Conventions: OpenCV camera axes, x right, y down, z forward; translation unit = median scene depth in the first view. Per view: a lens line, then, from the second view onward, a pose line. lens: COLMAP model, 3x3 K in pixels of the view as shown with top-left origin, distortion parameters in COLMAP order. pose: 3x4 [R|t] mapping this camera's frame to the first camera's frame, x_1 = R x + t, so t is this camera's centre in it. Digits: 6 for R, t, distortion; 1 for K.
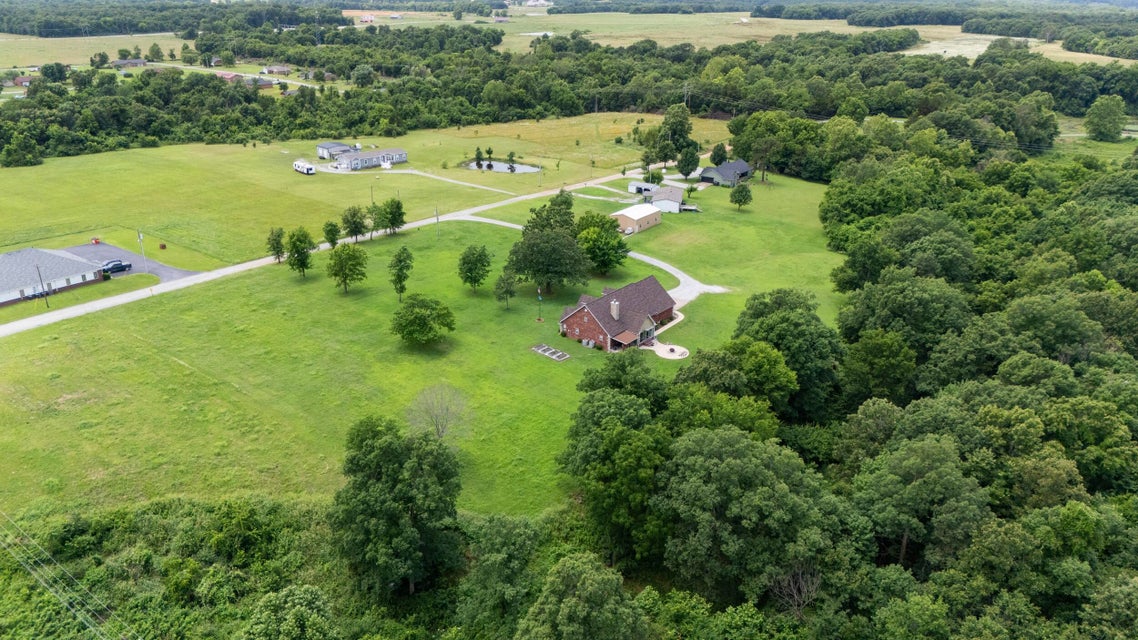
lens RADIAL K [[845.4, 0, 573.8], [0, 845.4, 320.2], [0, 0, 1]] dist [0.068466, -0.061731]
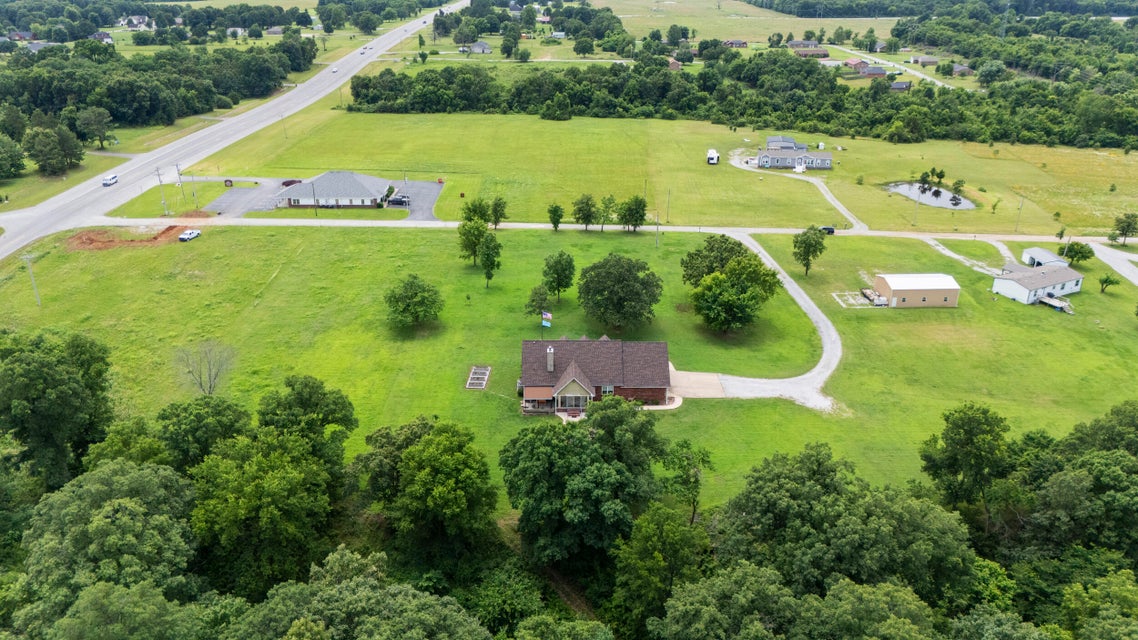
lens RADIAL K [[845.4, 0, 569.5], [0, 845.4, 322.2], [0, 0, 1]] dist [0.068466, -0.061731]
pose [[0.616701, 0.306850, -0.724929, 0.337379], [-0.292737, 0.944251, 0.150652, -0.091401], [0.730742, 0.119307, 0.672147, 0.222778]]
